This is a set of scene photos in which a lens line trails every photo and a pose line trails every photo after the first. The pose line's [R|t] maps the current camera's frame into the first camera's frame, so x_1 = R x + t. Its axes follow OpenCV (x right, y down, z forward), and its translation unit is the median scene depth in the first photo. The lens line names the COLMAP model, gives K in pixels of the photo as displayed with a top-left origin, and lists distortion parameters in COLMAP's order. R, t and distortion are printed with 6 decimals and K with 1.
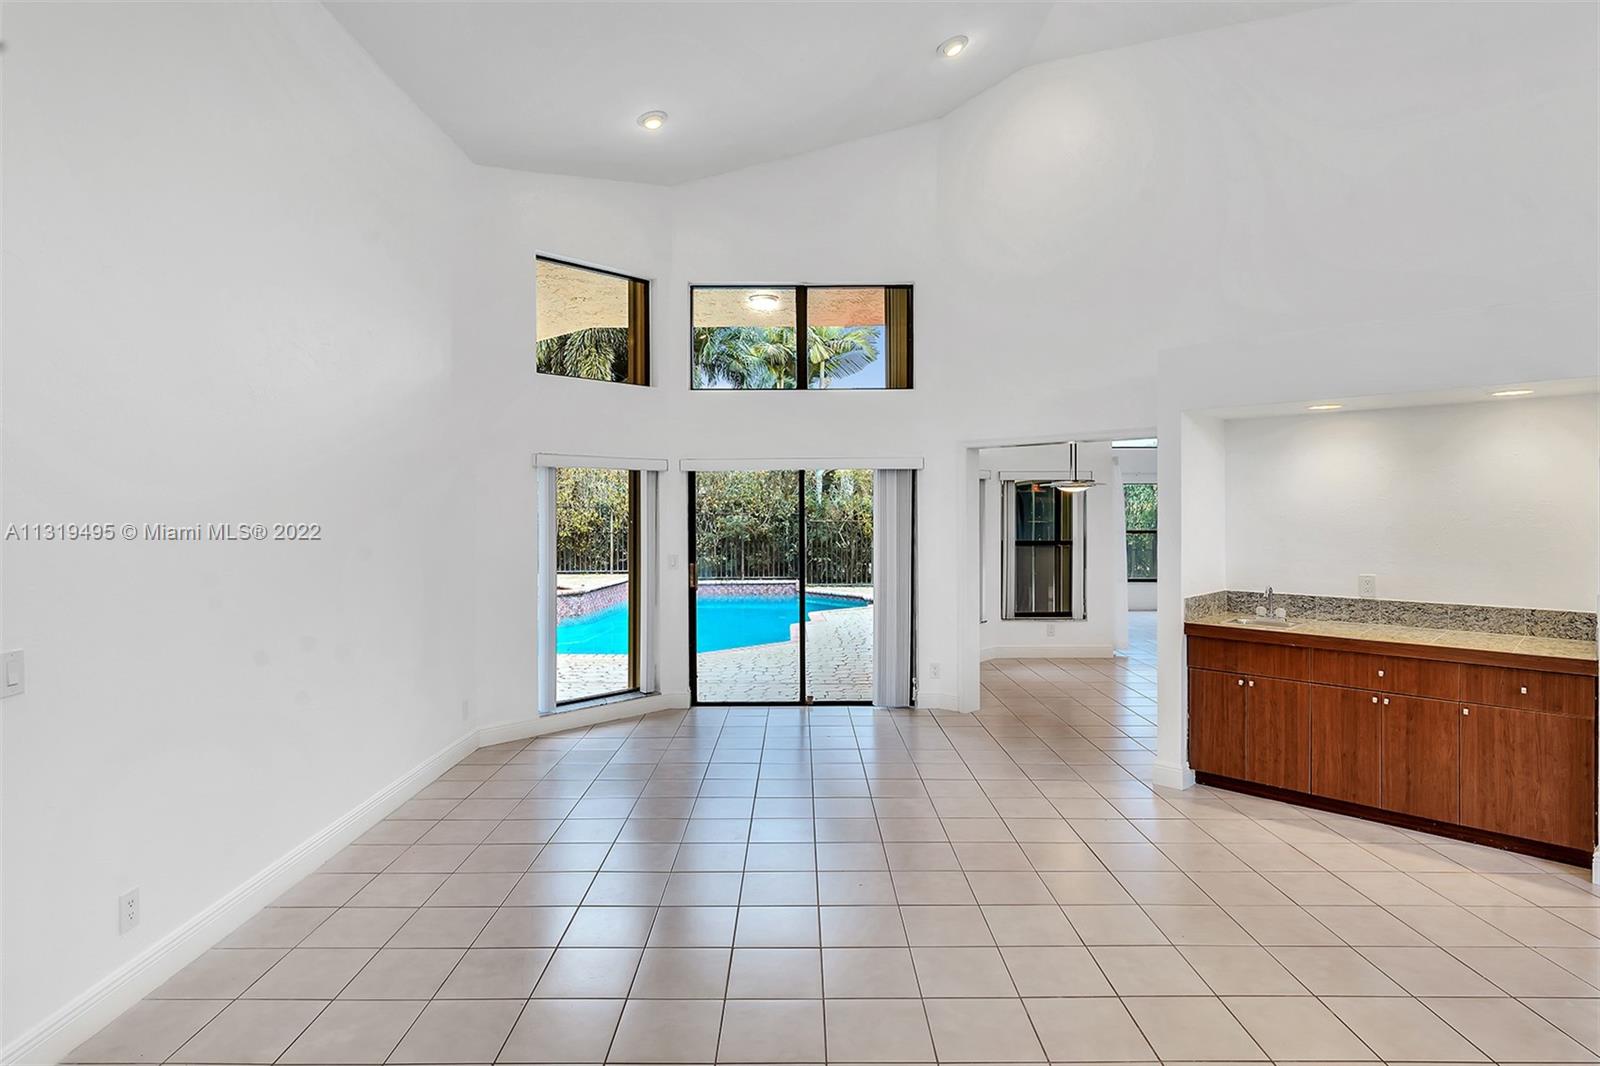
lens RADIAL K [[859.2, 0, 798.2], [0, 859.2, 513.8], [0, 0, 1]] dist [0.003495, 0.000834]
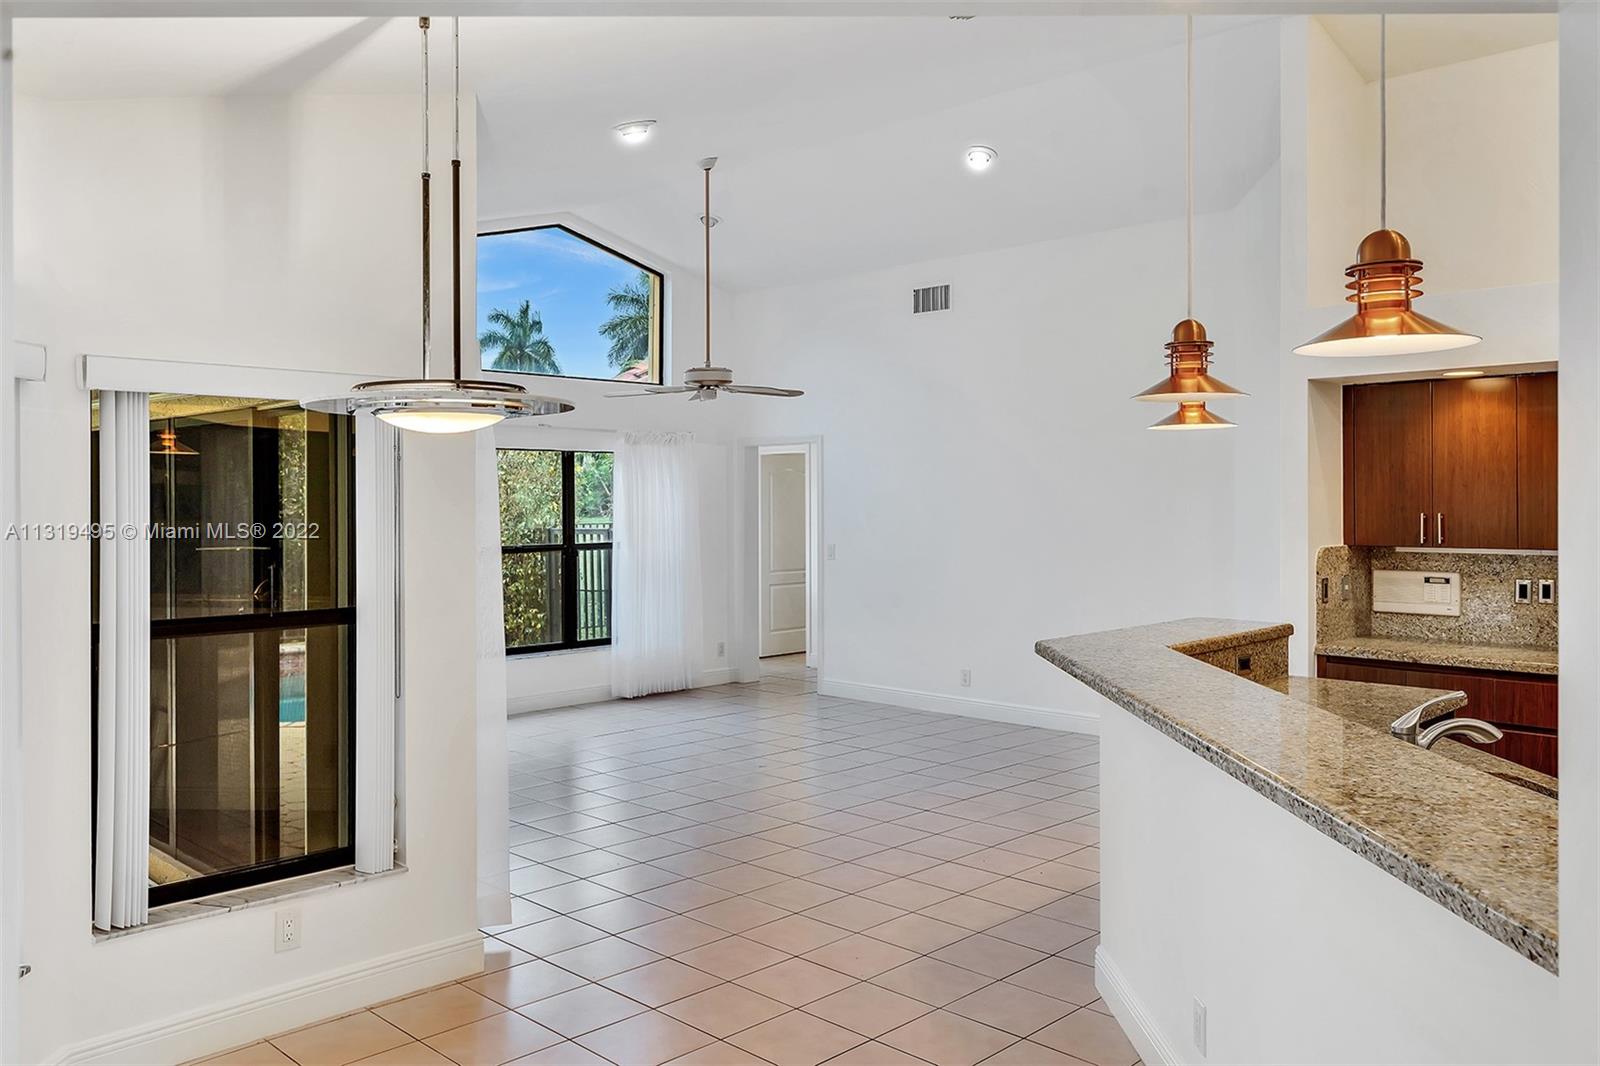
lens RADIAL K [[1262.3, 0, 802.5], [0, 1262.3, 504.4], [0, 0, 1]] dist [-0.004441, -0.000434]
pose [[0.706492, -0.000842, 0.707720, 0.236673], [0.003678, 0.999990, -0.002482, -0.005463], [-0.707711, 0.004357, 0.706488, 1.151800]]
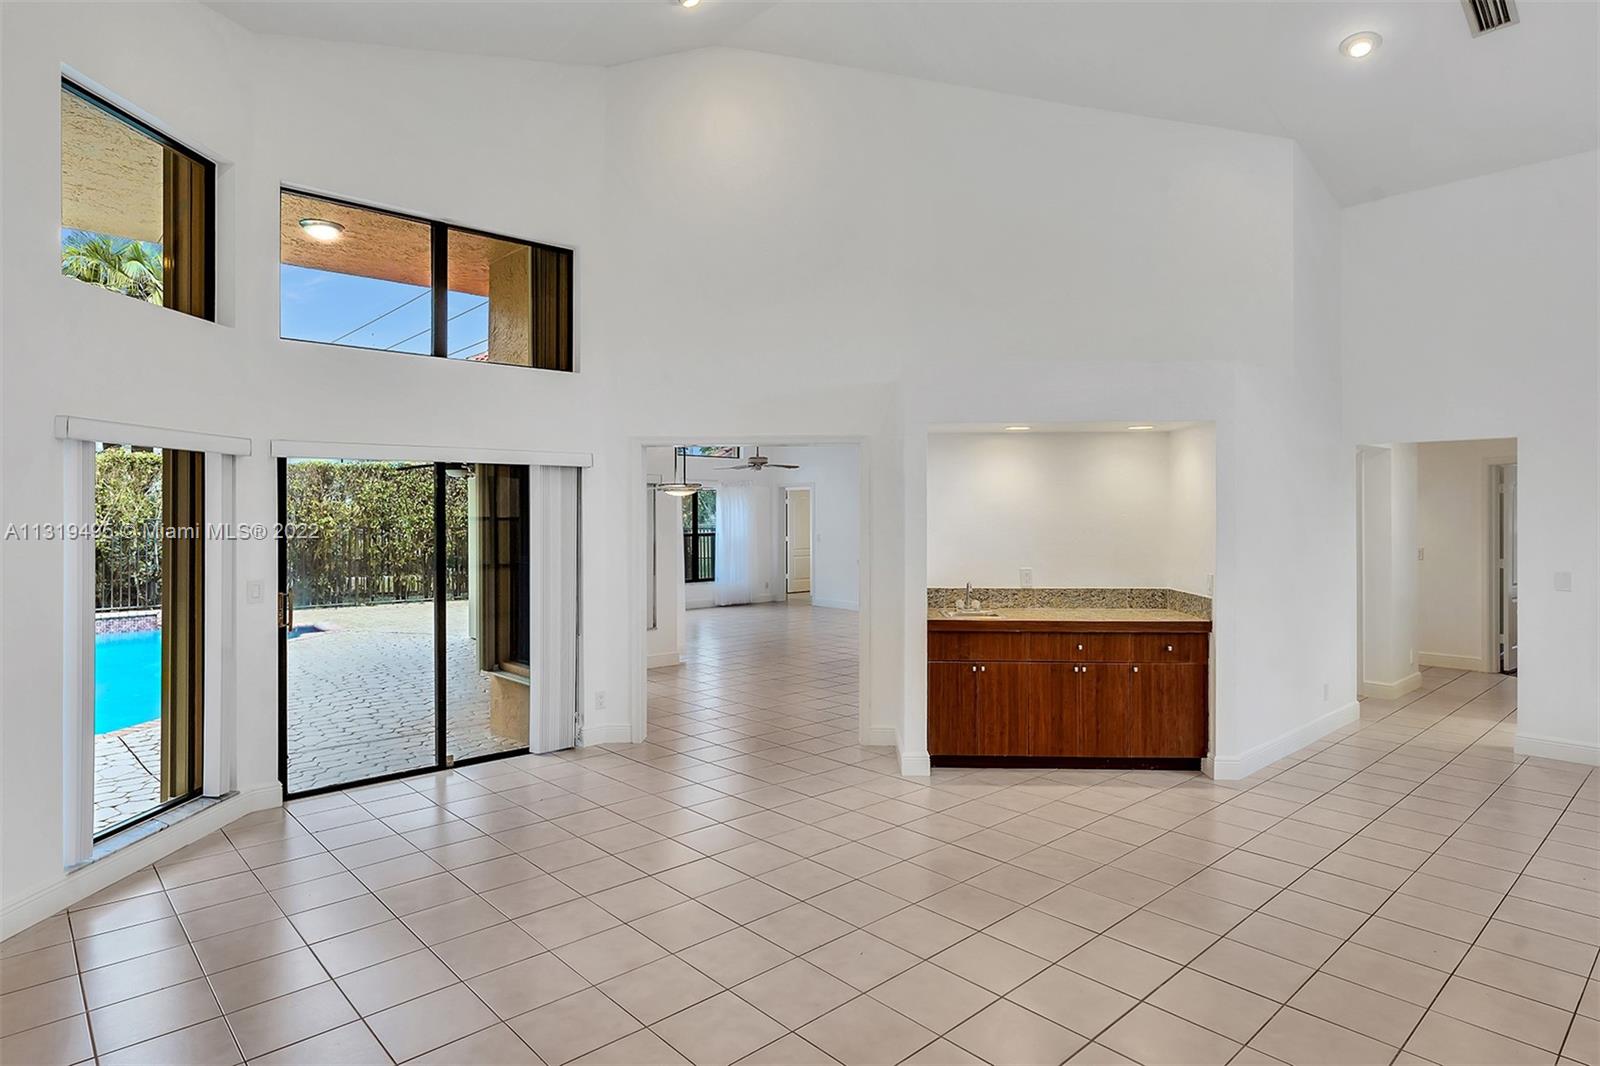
lens RADIAL K [[889.1, 0, 799.1], [0, 889.1, 509.1], [0, 0, 1]] dist [-0.004554, -0.000629]
pose [[0.738749, 0.005523, 0.673958, -0.433653], [0.001936, 0.999945, -0.010317, -0.000267], [-0.673978, 0.008926, 0.738698, 0.295501]]
